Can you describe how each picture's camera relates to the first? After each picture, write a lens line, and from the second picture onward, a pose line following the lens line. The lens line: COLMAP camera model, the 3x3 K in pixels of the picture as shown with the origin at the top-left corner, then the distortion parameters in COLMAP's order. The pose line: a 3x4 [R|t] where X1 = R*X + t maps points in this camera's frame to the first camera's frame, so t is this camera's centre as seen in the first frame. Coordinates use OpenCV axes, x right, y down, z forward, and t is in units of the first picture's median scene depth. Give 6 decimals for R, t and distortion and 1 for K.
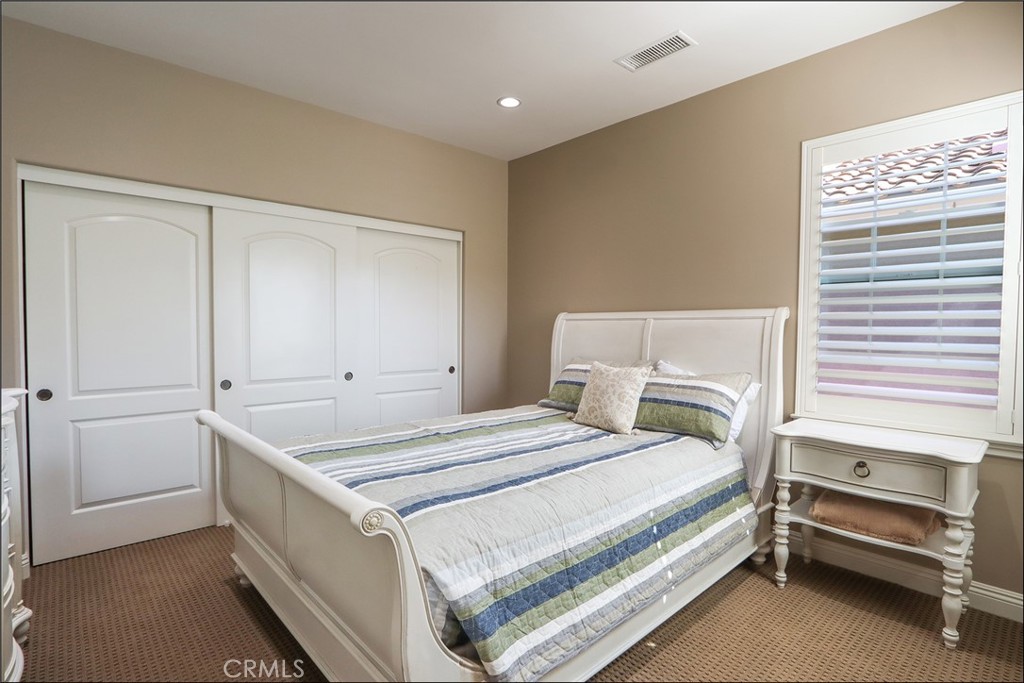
lens RADIAL K [[499.3, 0, 512.6], [0, 499.3, 339.9], [0, 0, 1]] dist [-0.019268, 0.002405]
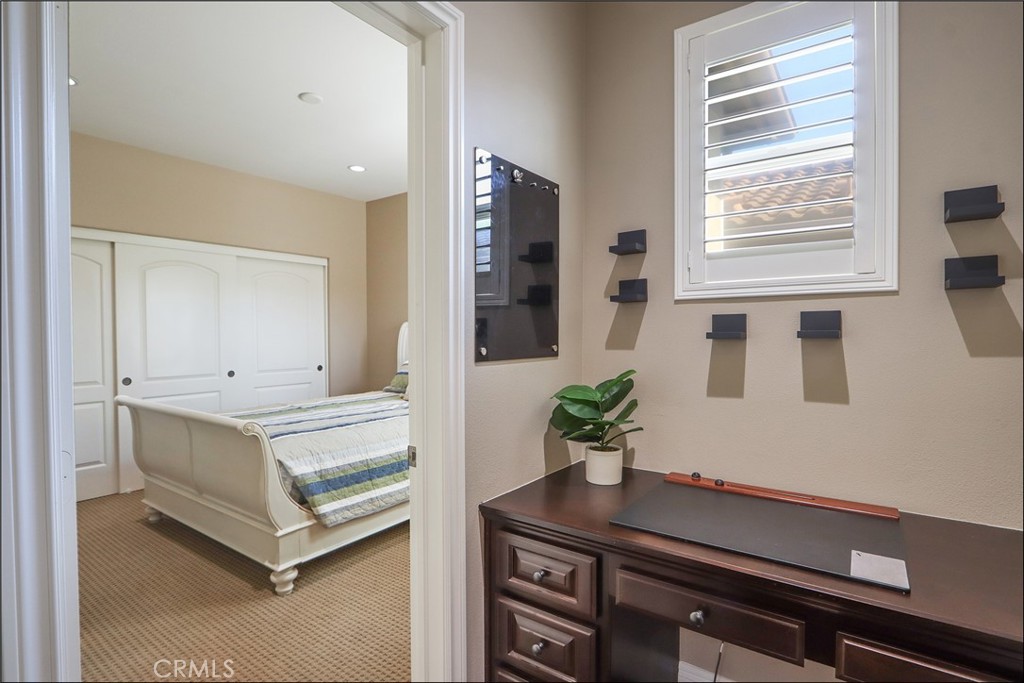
lens RADIAL K [[499.3, 0, 514.0], [0, 499.3, 343.9], [0, 0, 1]] dist [-0.019268, 0.002405]
pose [[0.978446, -0.013924, 0.206032, 0.264261], [0.014560, 0.999893, -0.001570, 0.020837], [-0.205988, 0.004536, 0.978544, -0.876154]]
